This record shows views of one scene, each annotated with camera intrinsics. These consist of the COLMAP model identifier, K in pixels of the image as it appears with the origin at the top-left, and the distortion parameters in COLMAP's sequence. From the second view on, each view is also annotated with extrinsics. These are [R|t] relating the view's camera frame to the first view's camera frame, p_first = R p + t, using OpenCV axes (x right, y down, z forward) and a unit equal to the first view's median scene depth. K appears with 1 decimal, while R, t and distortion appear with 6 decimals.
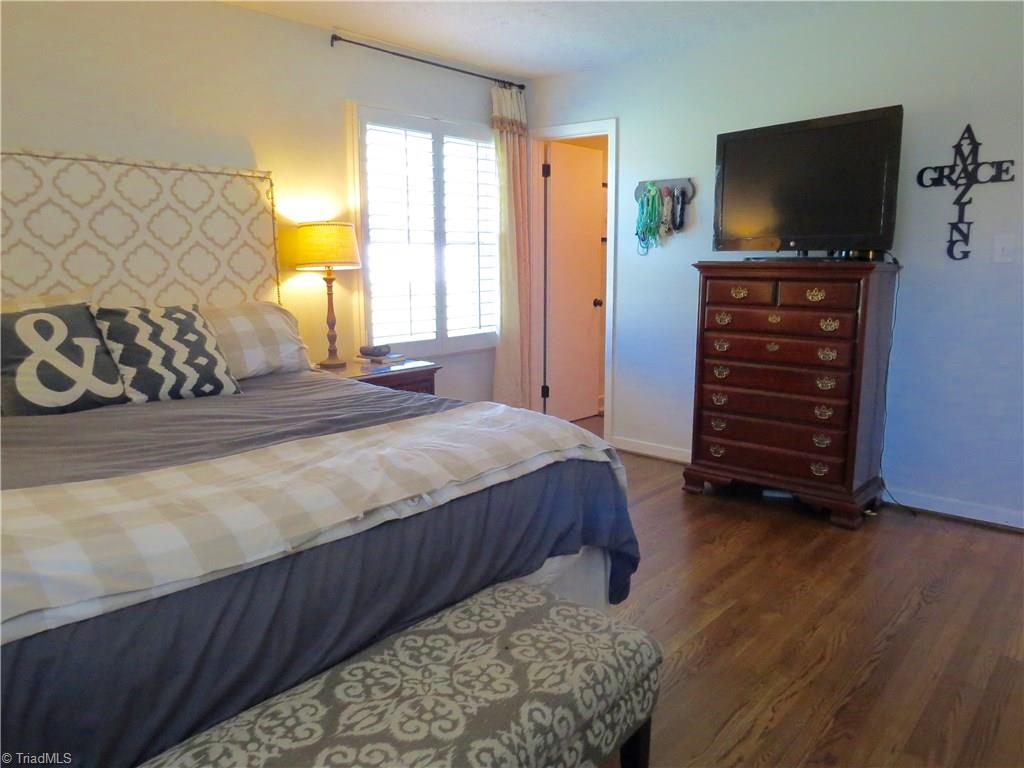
lens RADIAL K [[728.3, 0, 512.0], [0, 728.3, 384.0], [0, 0, 1]] dist [-0.025685, 0.003661]
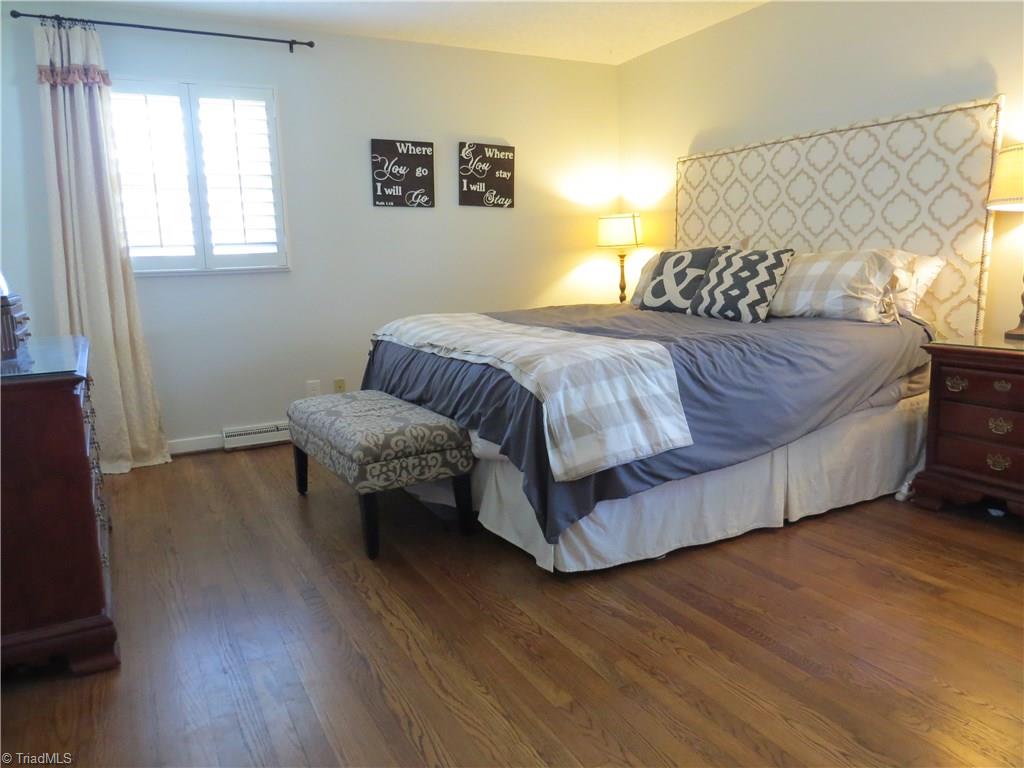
lens RADIAL K [[728.3, 0, 512.0], [0, 728.3, 384.0], [0, 0, 1]] dist [-0.025685, 0.003661]
pose [[-0.354396, 0.169475, -0.919610, 0.741077], [-0.124823, 0.966064, 0.226140, -0.093993], [0.926727, 0.194932, -0.321215, 0.874965]]
